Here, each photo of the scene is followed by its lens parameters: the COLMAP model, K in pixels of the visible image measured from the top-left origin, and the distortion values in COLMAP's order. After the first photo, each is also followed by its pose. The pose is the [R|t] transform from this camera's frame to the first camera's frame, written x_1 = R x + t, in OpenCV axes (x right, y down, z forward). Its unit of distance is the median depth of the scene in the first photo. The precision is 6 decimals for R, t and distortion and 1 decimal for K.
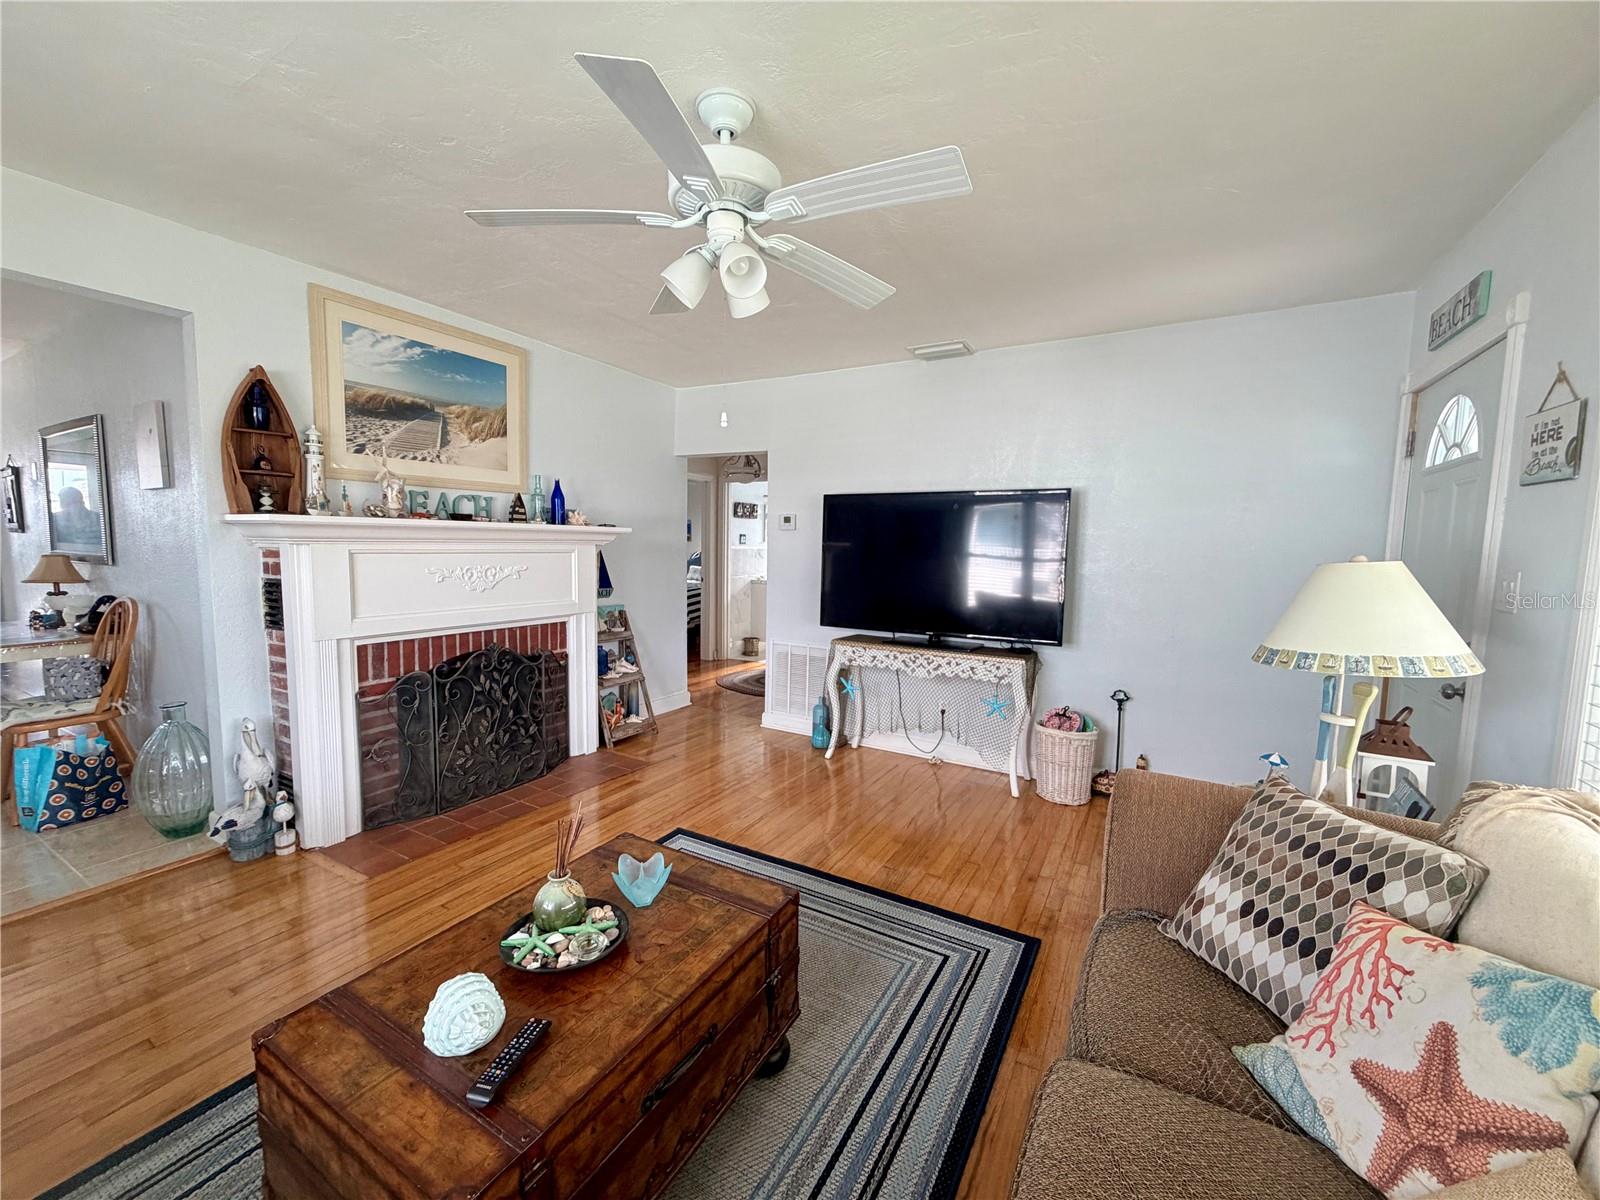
lens RADIAL K [[636.7, 0, 794.3], [0, 636.7, 602.4], [0, 0, 1]] dist [0.000483, 0.000644]
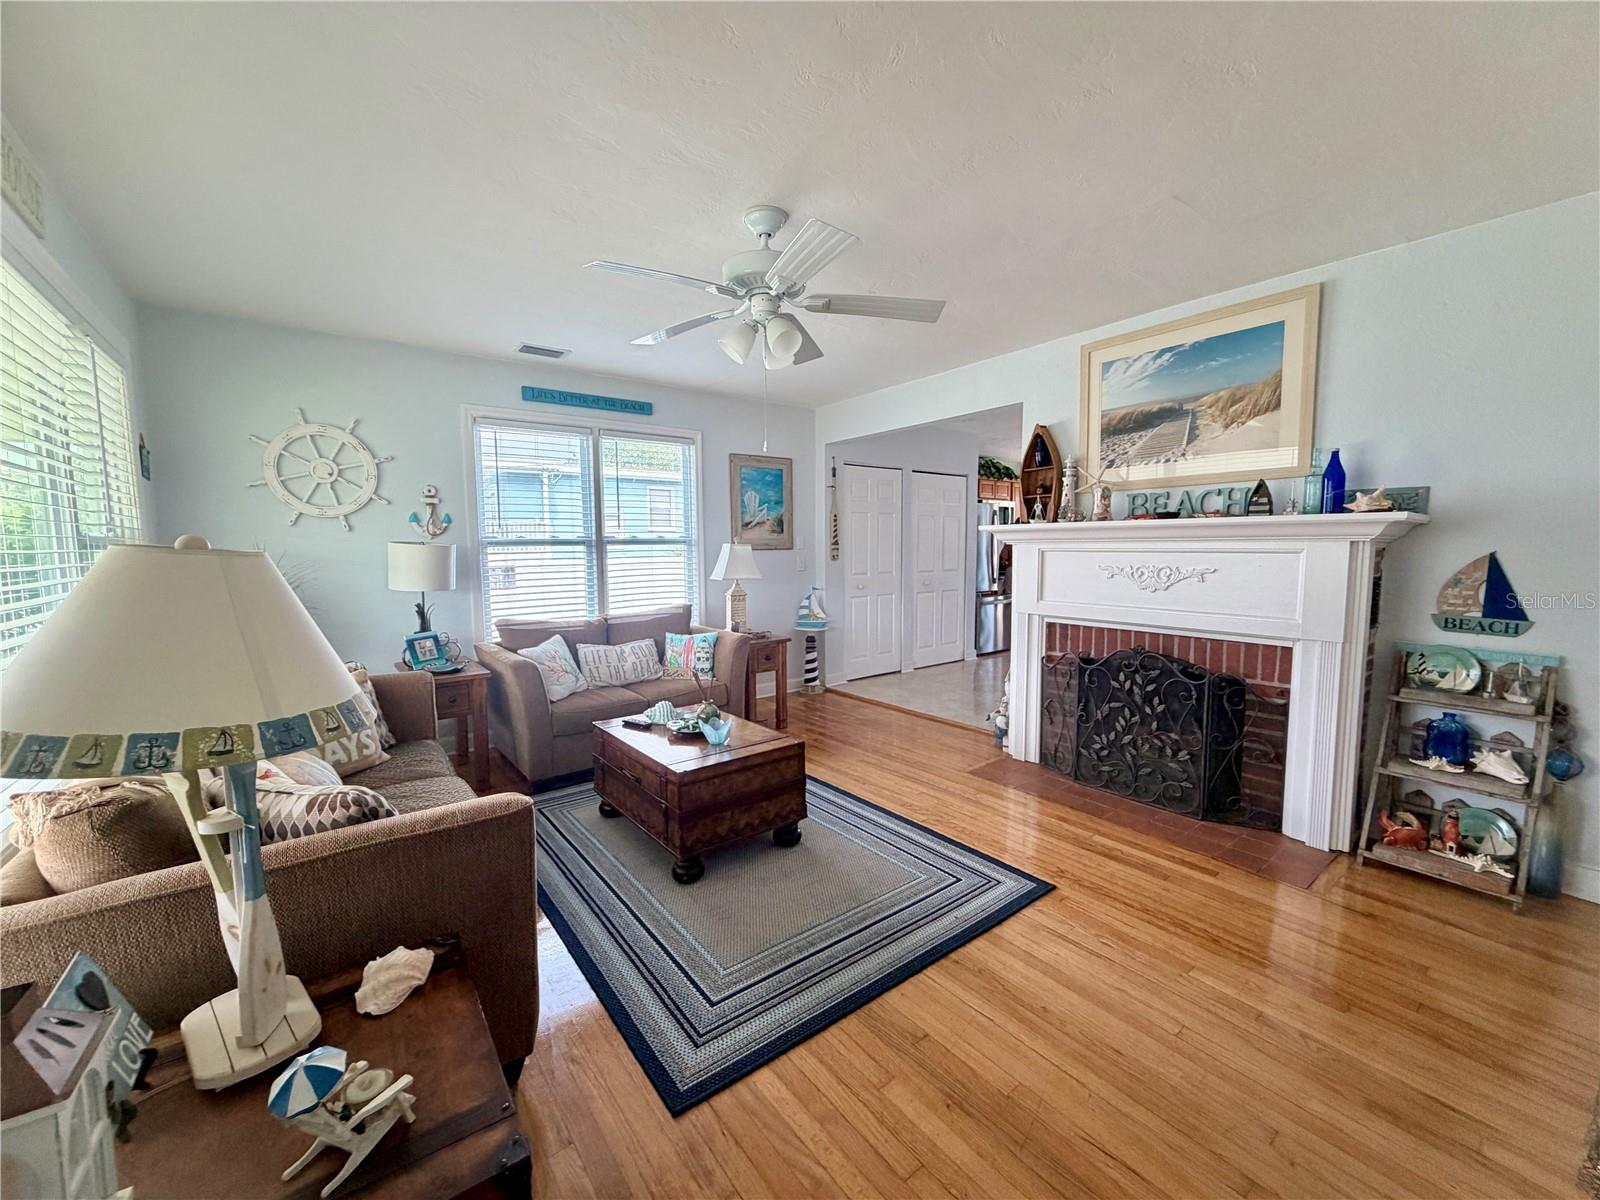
lens RADIAL K [[636.7, 0, 794.3], [0, 636.7, 602.4], [0, 0, 1]] dist [0.000483, 0.000644]
pose [[-0.380331, 0.069365, -0.922246, 0.621133], [-0.085403, 0.990289, 0.109702, -0.061952], [0.920899, 0.120485, -0.370714, 0.876055]]
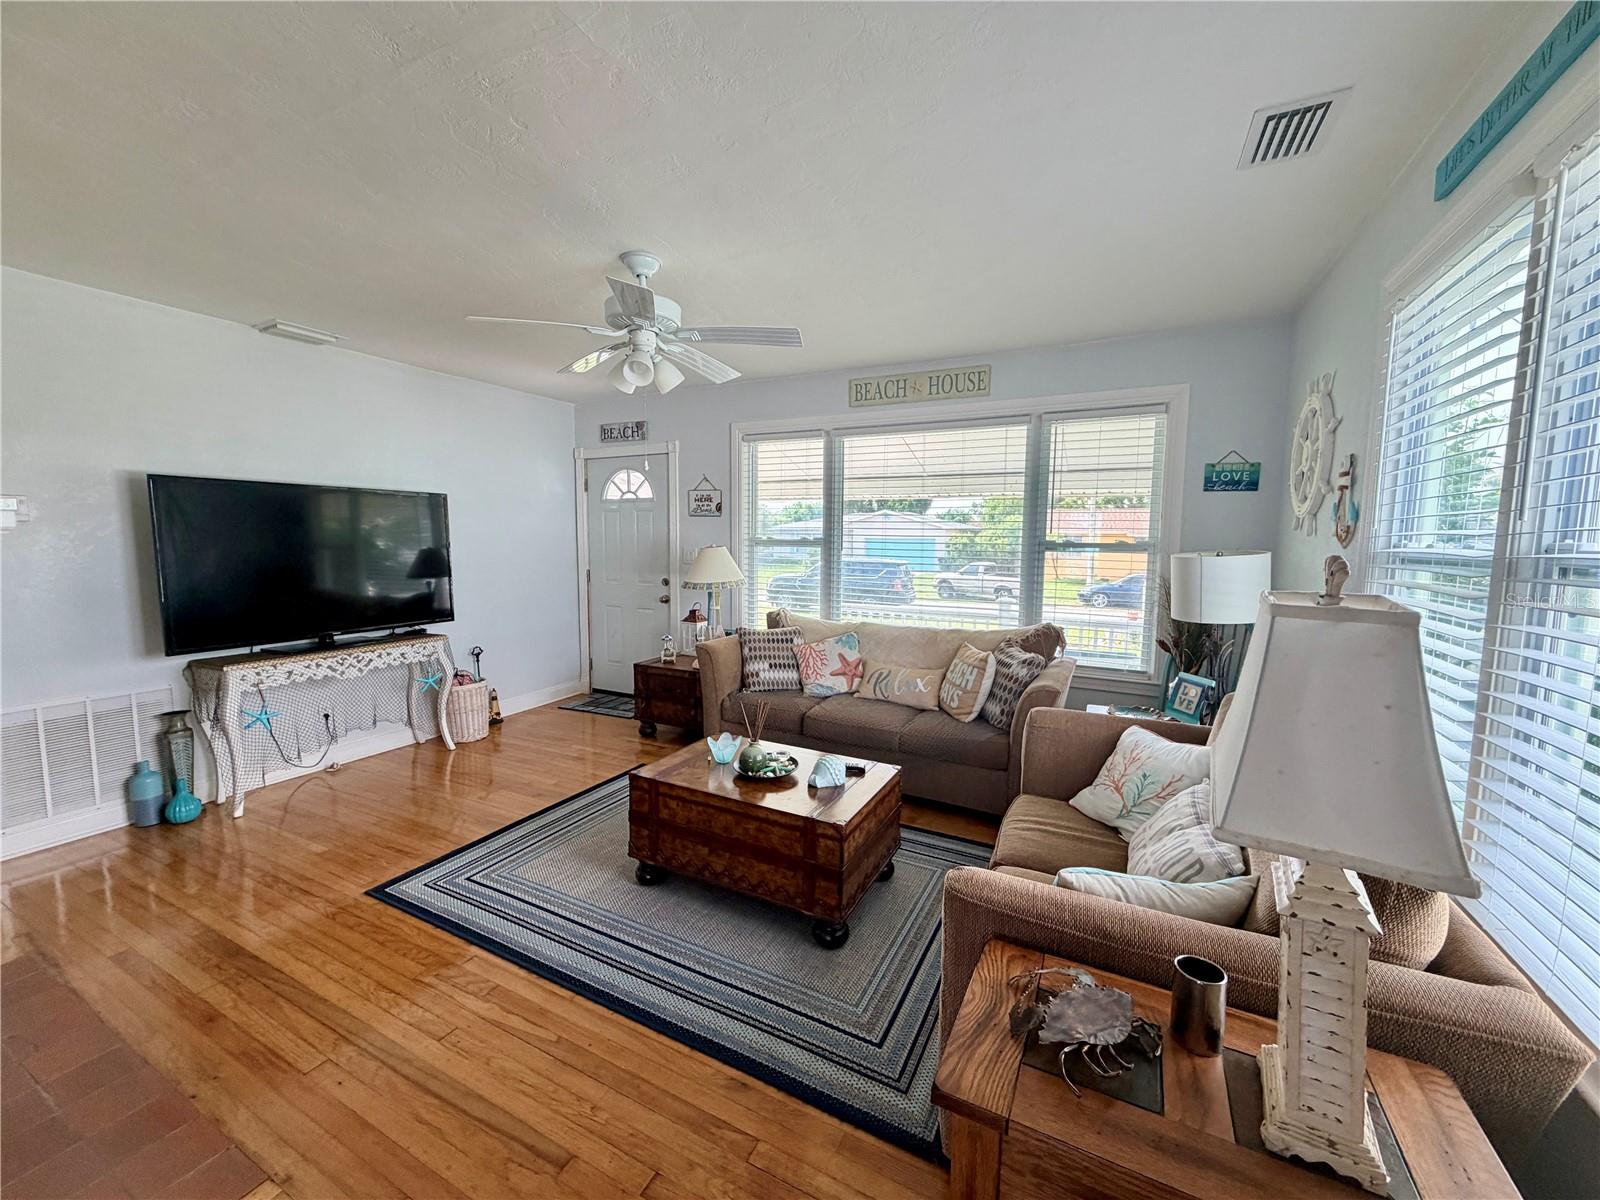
lens RADIAL K [[636.7, 0, 794.3], [0, 636.7, 602.4], [0, 0, 1]] dist [0.000483, 0.000644]
pose [[-0.047115, -0.119643, 0.991698, -0.907386], [0.085302, 0.988692, 0.123333, -0.067825], [-0.995241, 0.090405, -0.036376, 0.405375]]
